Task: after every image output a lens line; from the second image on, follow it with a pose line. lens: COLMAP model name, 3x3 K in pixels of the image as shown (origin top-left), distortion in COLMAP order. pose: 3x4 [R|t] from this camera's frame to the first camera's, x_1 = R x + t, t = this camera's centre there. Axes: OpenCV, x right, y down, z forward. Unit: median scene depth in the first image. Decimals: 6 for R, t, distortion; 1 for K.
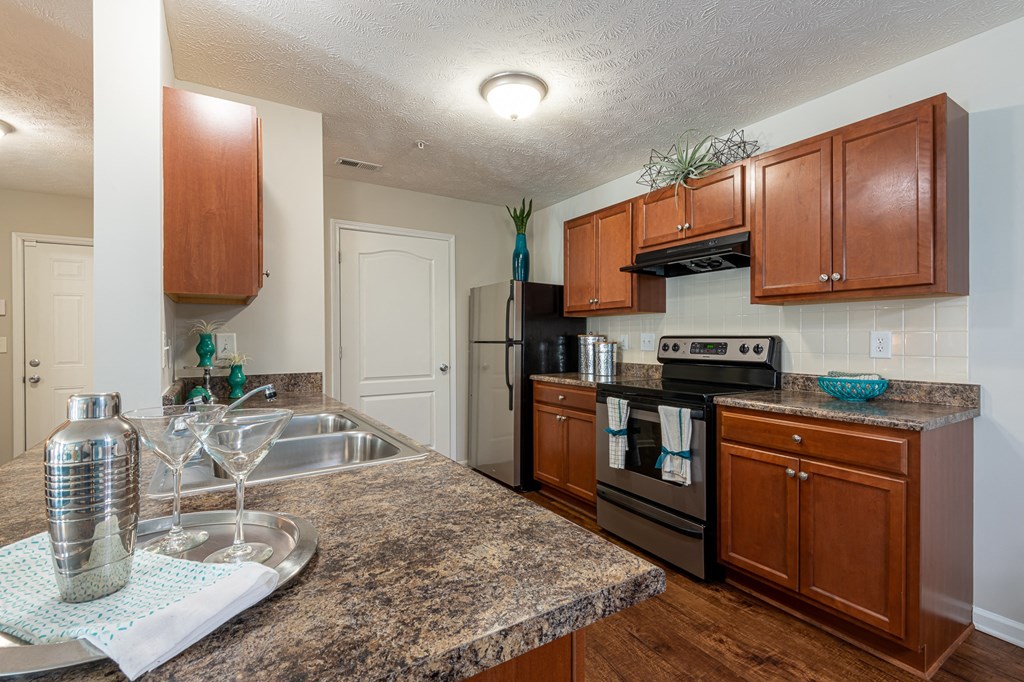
lens RADIAL K [[468.9, 0, 516.5], [0, 468.9, 337.4], [0, 0, 1]] dist [0.041584, -0.022111]
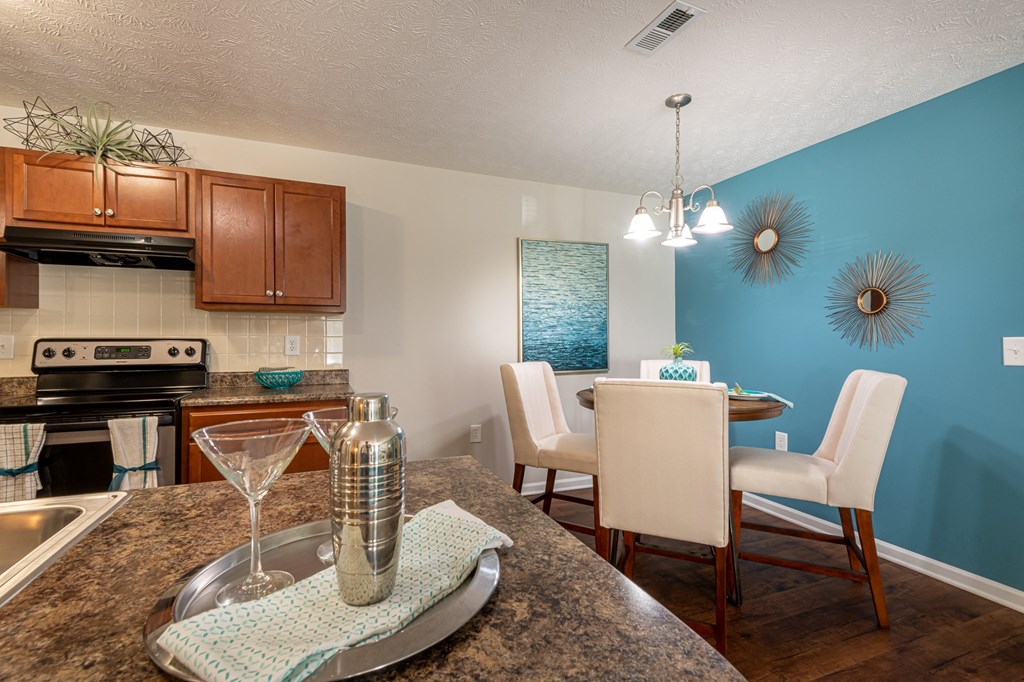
lens RADIAL K [[468.9, 0, 516.5], [0, 468.9, 337.4], [0, 0, 1]] dist [0.041584, -0.022111]
pose [[0.173405, 0.004813, 0.984839, -0.414579], [0.001297, 0.999986, -0.005115, 0.000027], [-0.984850, 0.002164, 0.173397, 0.118174]]
